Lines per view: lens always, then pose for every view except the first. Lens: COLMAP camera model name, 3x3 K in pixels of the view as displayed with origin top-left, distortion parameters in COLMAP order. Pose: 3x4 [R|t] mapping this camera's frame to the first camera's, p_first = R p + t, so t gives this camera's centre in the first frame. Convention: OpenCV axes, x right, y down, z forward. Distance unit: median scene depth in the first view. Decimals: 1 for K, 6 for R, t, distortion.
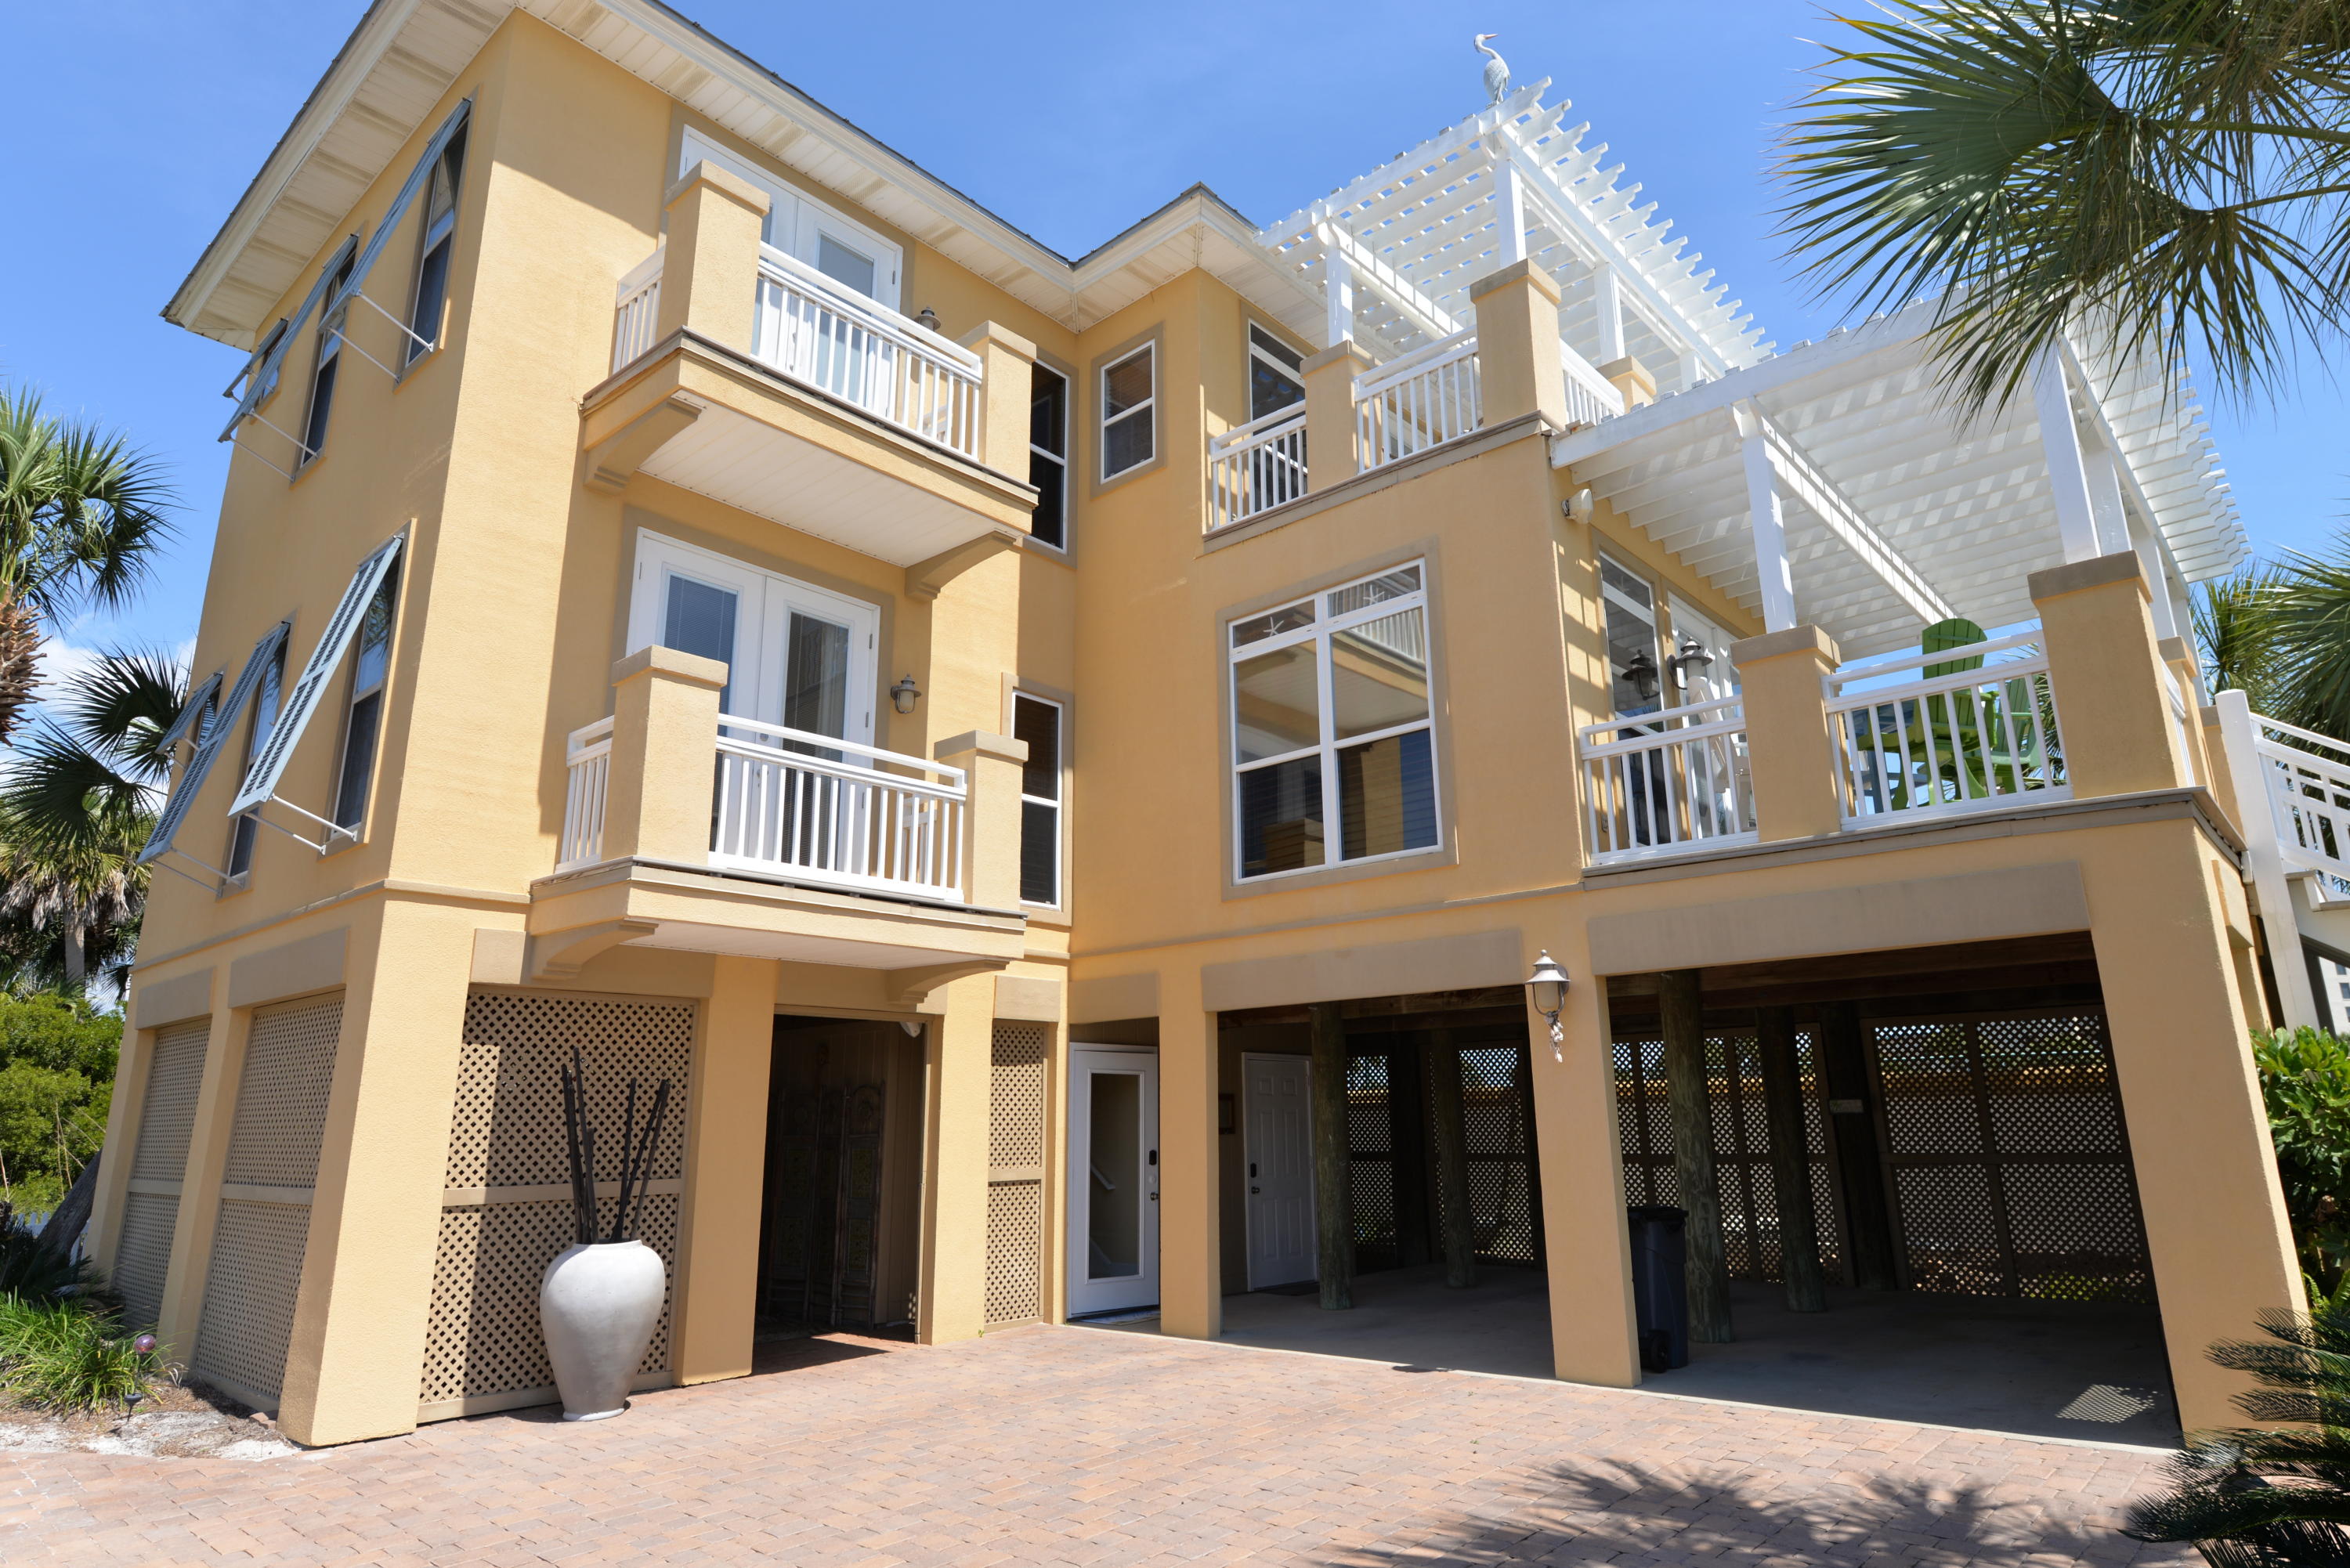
lens RADIAL K [[1359.4, 0, 1198.0], [0, 1359.4, 786.3], [0, 0, 1]] dist [-0.006574, -0.003697]
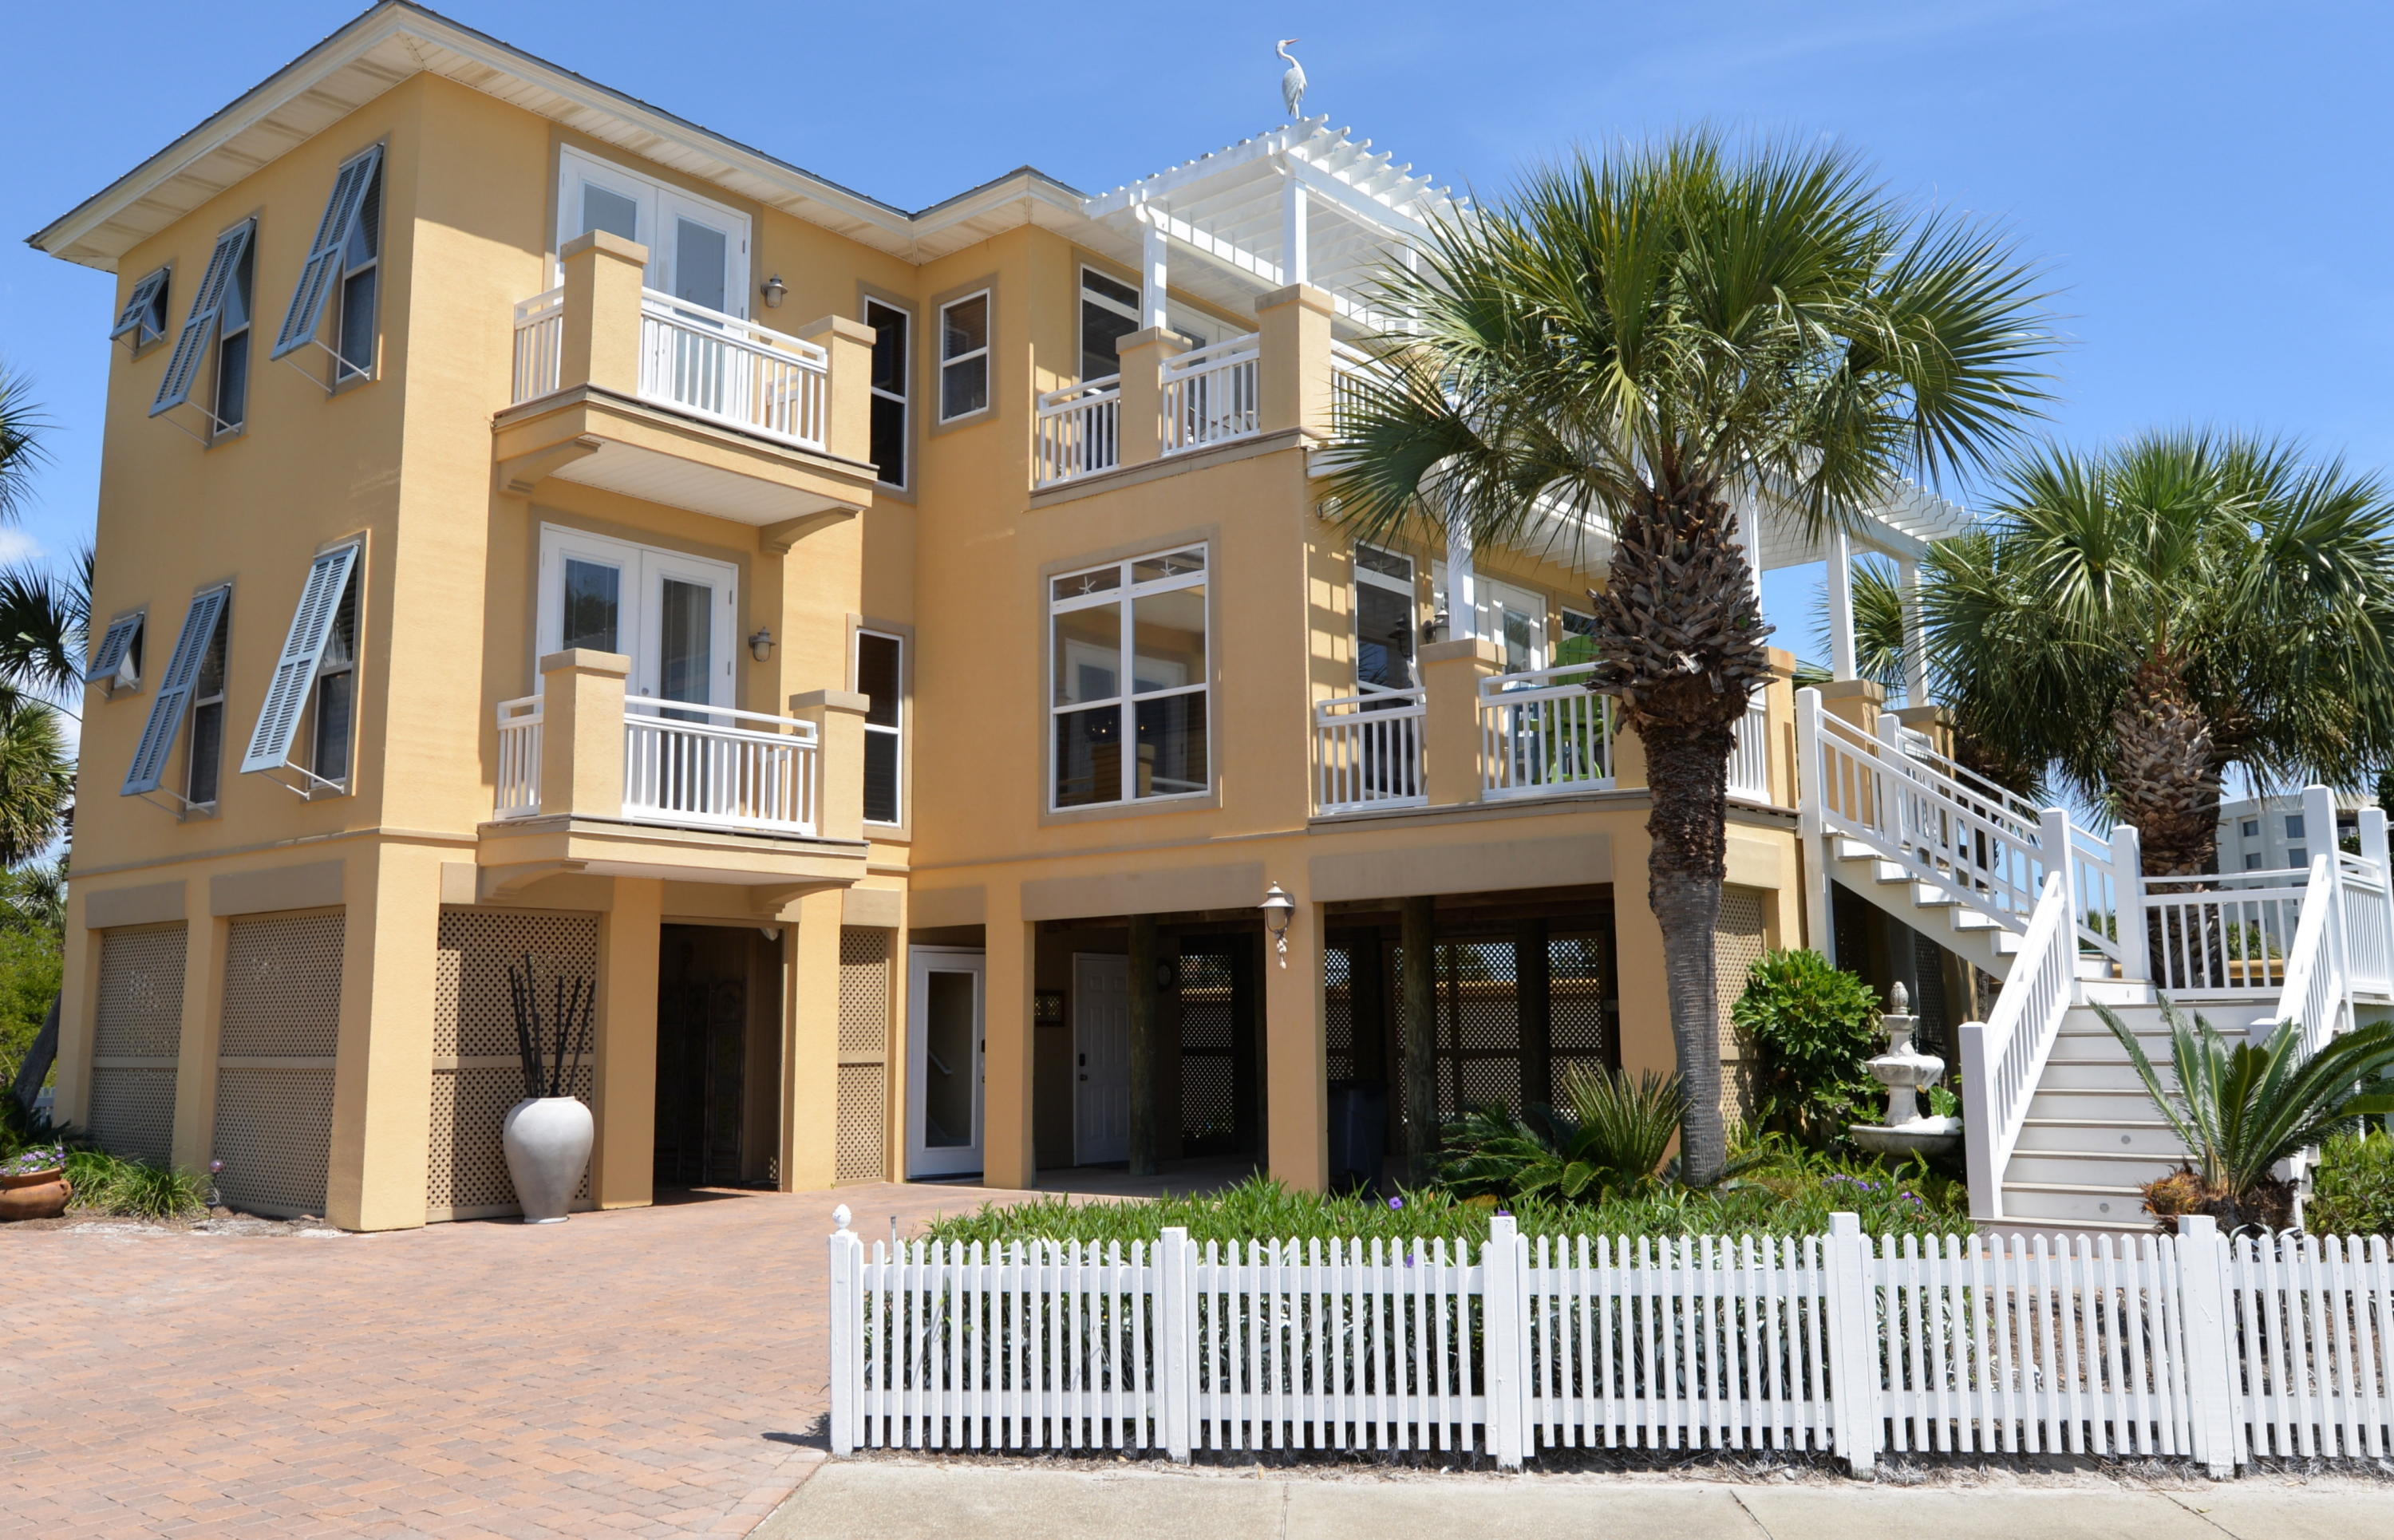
lens RADIAL K [[1997.0, 0, 1182.7], [0, 1997.0, 765.1], [0, 0, 1]] dist [-0.025207, 0.006981]
pose [[0.999719, 0.009165, 0.021848, 0.109577], [-0.011510, 0.993893, 0.109748, -0.166312], [-0.020709, -0.109968, 0.993719, -0.730805]]
